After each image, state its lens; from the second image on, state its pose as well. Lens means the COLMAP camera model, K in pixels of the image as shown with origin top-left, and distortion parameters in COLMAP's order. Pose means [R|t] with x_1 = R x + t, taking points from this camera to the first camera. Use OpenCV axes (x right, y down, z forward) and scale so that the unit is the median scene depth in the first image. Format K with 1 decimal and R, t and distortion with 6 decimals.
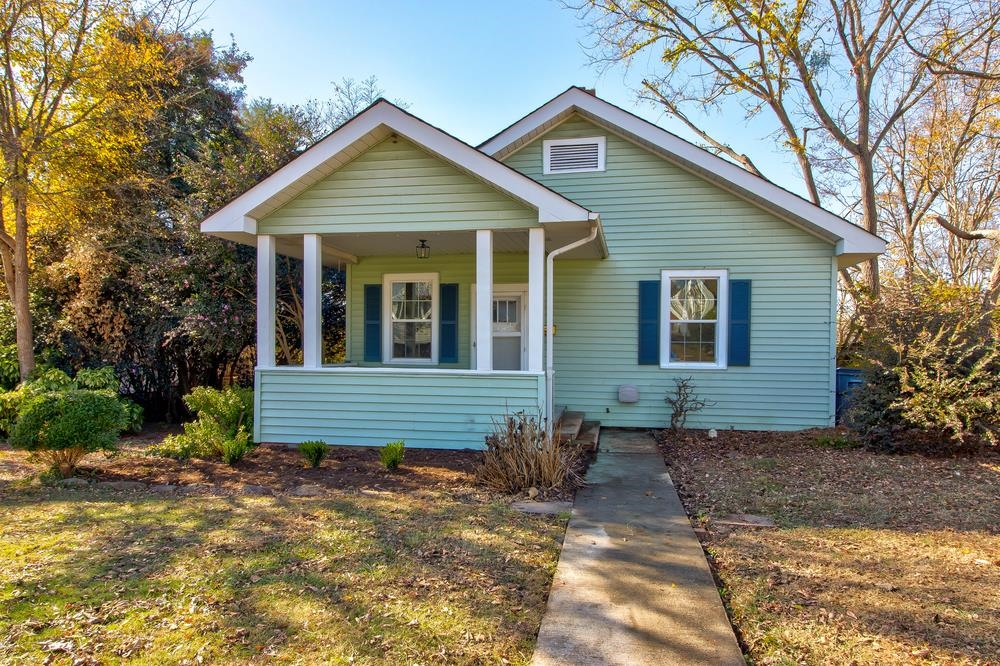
lens RADIAL K [[642.0, 0, 499.7], [0, 642.0, 332.3], [0, 0, 1]] dist [-0.000412, 0.002529]
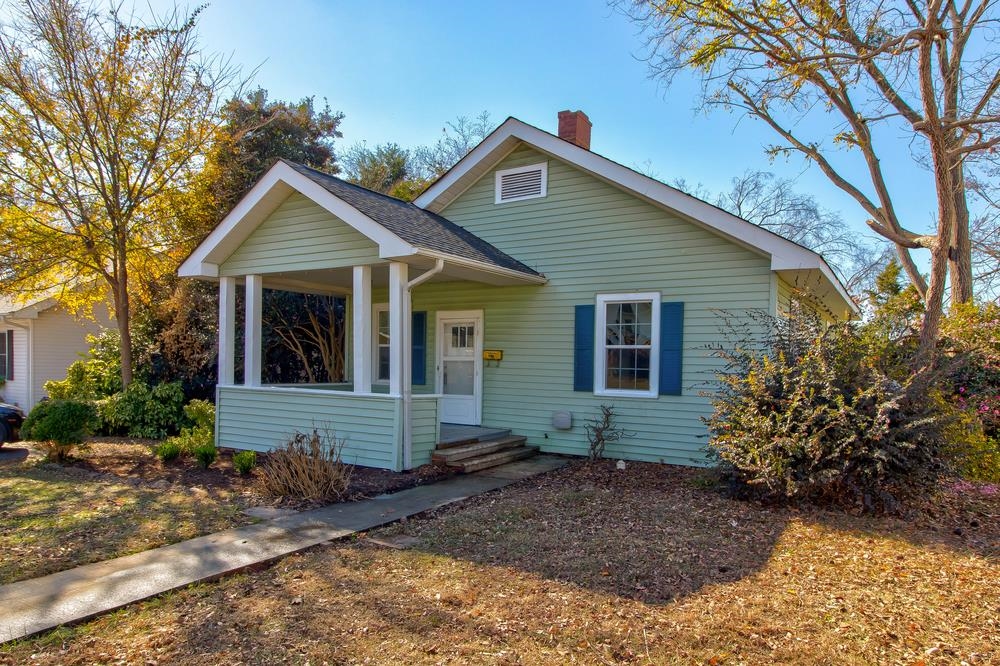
lens RADIAL K [[642.0, 0, 482.7], [0, 642.0, 348.0], [0, 0, 1]] dist [-0.000412, 0.002529]
pose [[0.933658, 0.001453, -0.358164, 0.444915], [-0.003703, 0.999977, -0.005598, -0.009246], [0.358148, 0.006553, 0.933642, 0.031971]]
